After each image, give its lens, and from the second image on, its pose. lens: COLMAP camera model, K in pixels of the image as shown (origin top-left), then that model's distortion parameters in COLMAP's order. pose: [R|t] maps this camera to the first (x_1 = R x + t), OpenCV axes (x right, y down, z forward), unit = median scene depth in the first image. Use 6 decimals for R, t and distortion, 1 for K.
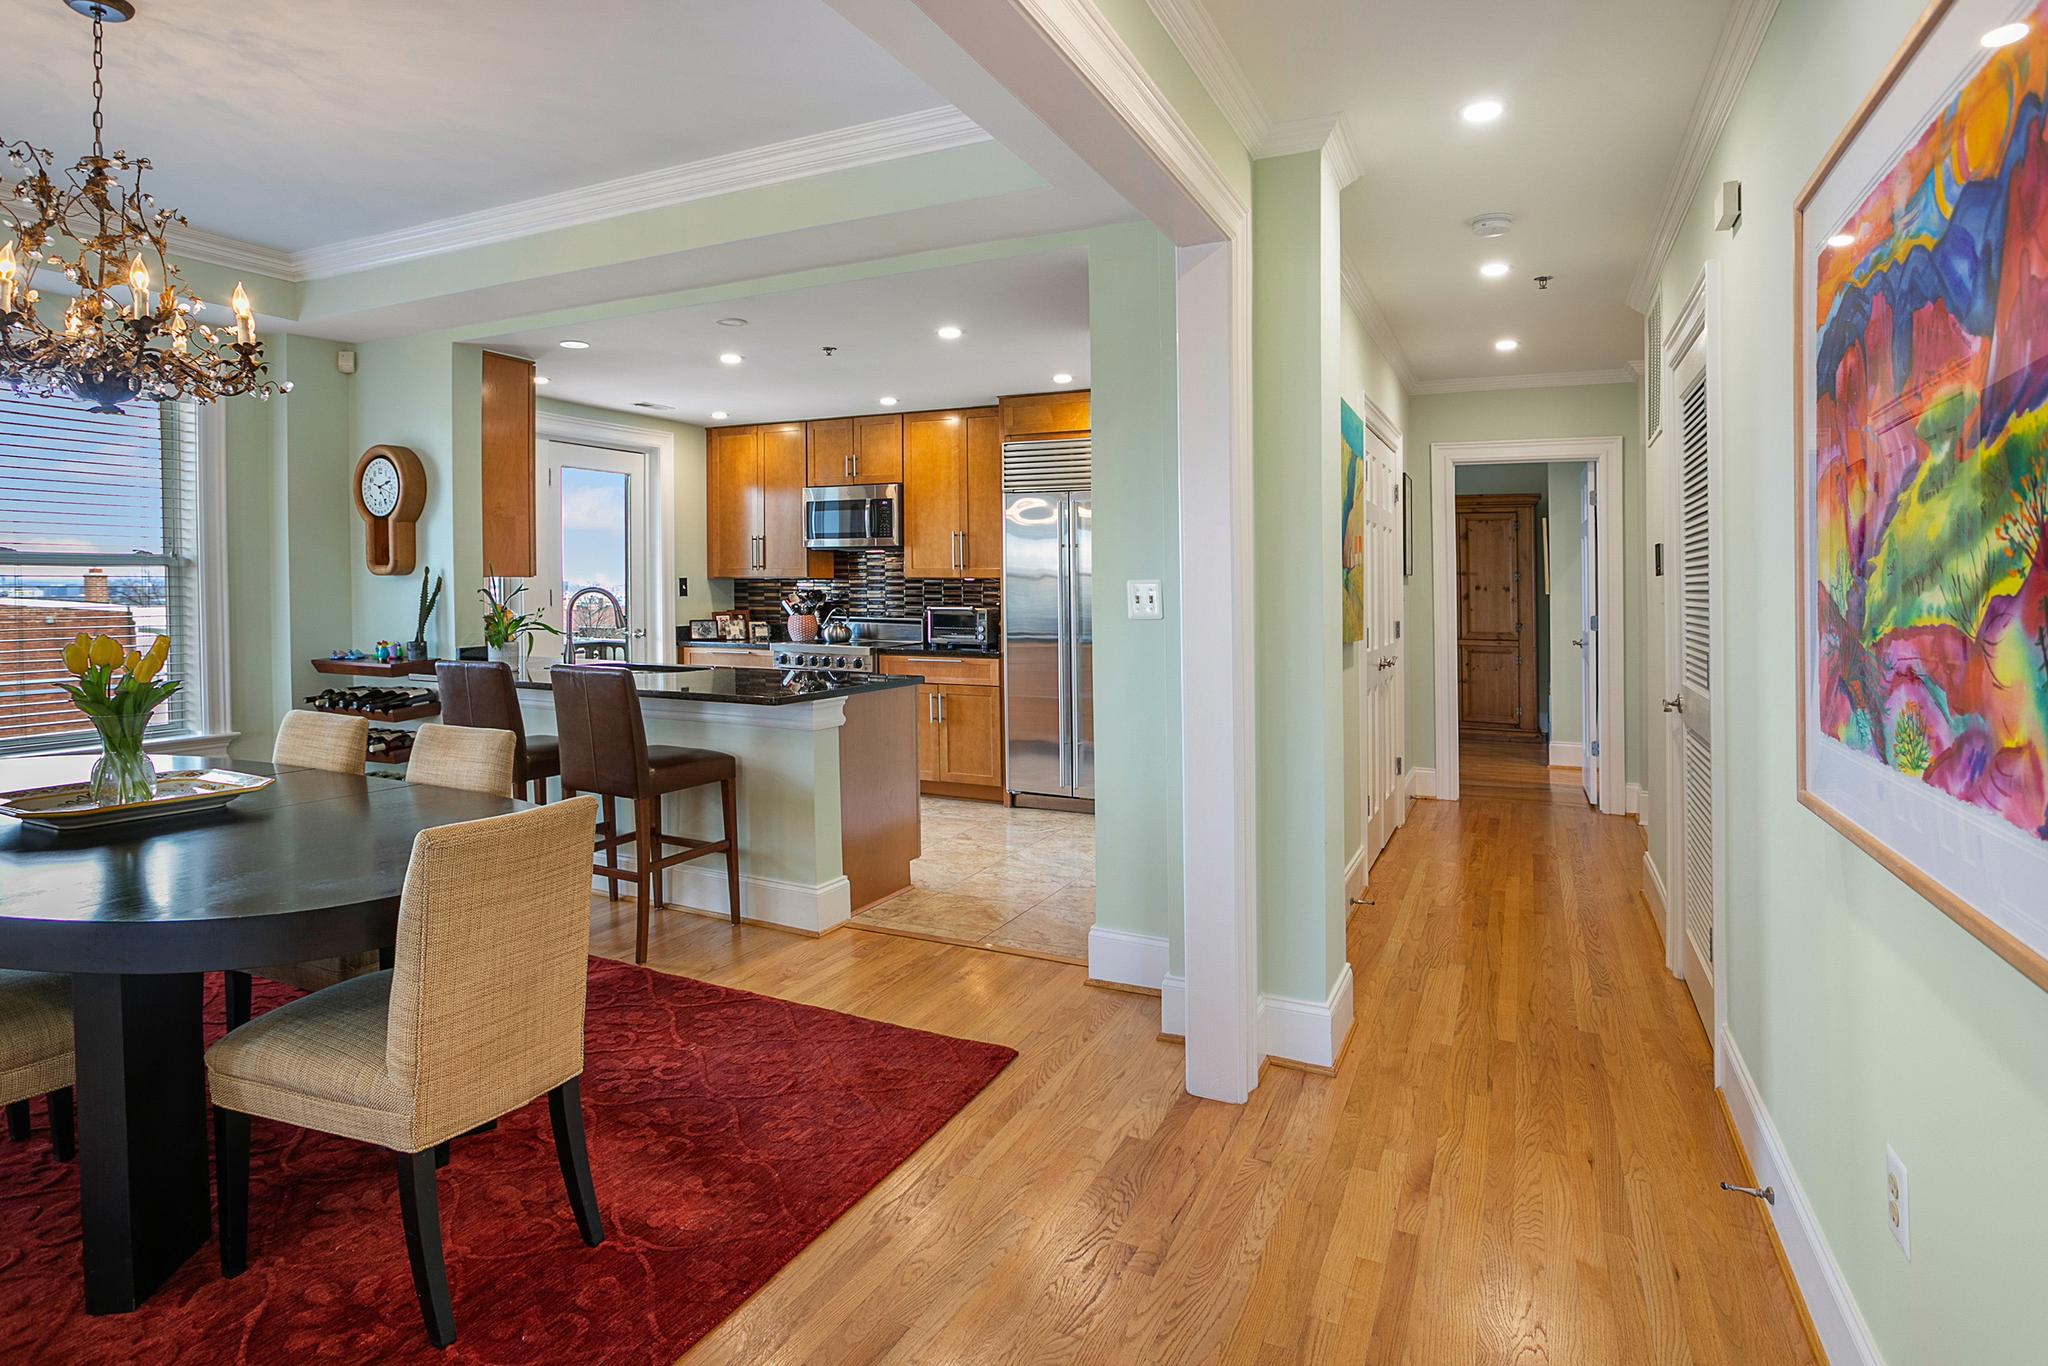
lens RADIAL K [[1063.8, 0, 1000.3], [0, 1063.8, 598.6], [0, 0, 1]] dist [-0.033617, 0.000038]
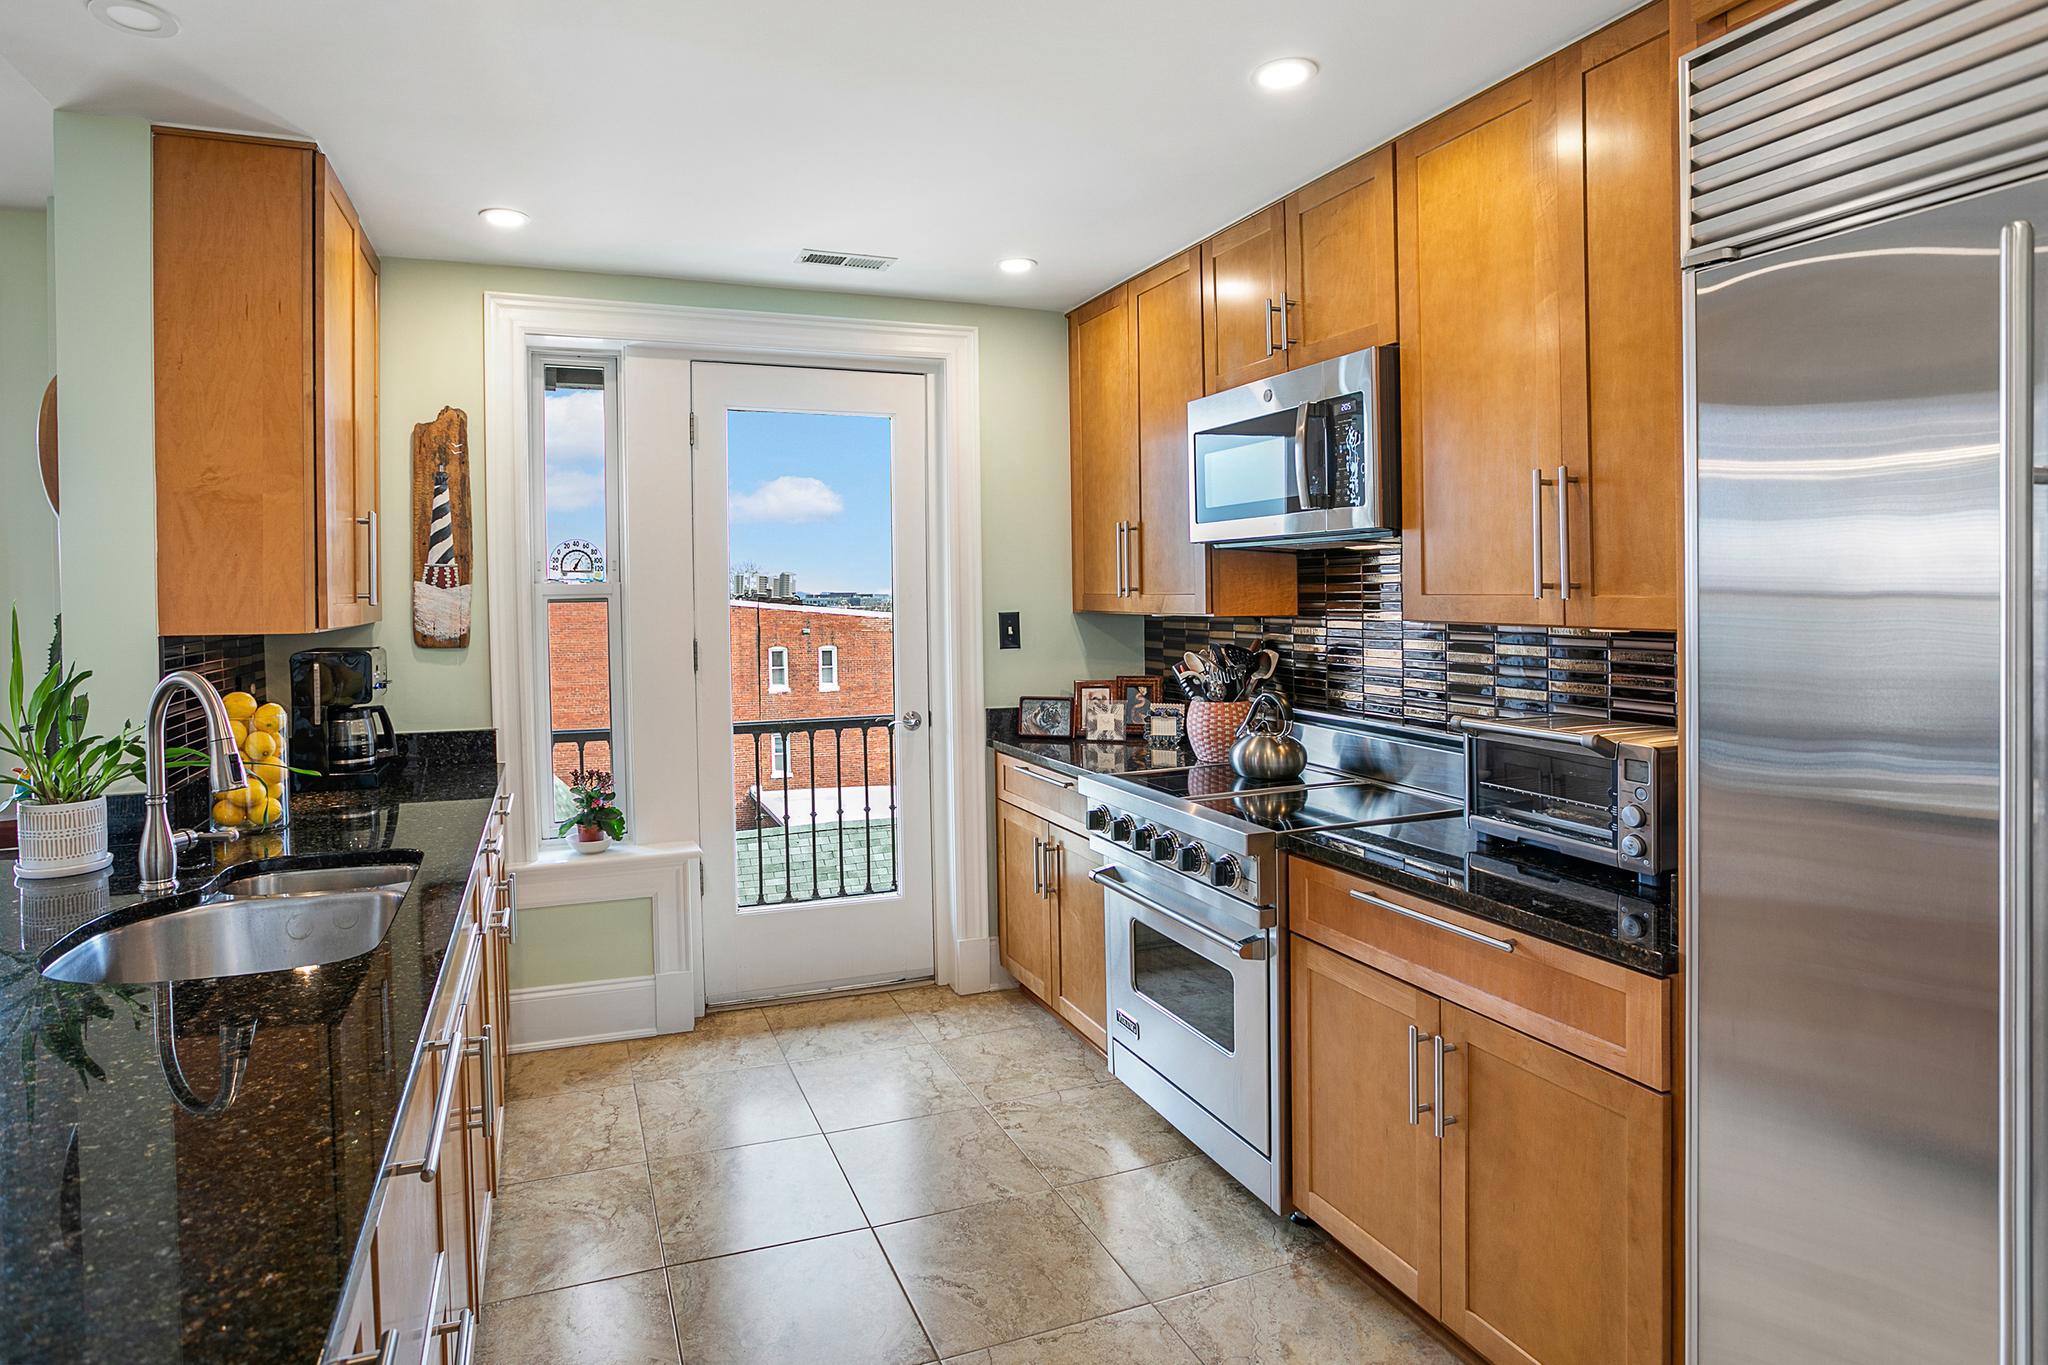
lens RADIAL K [[1063.8, 0, 1000.3], [0, 1063.8, 598.1], [0, 0, 1]] dist [-0.033617, 0.000038]
pose [[0.723045, -0.001946, -0.690798, 0.055219], [-0.003234, 0.999976, -0.006202, -0.027217], [0.690793, 0.006718, 0.723021, 0.737278]]
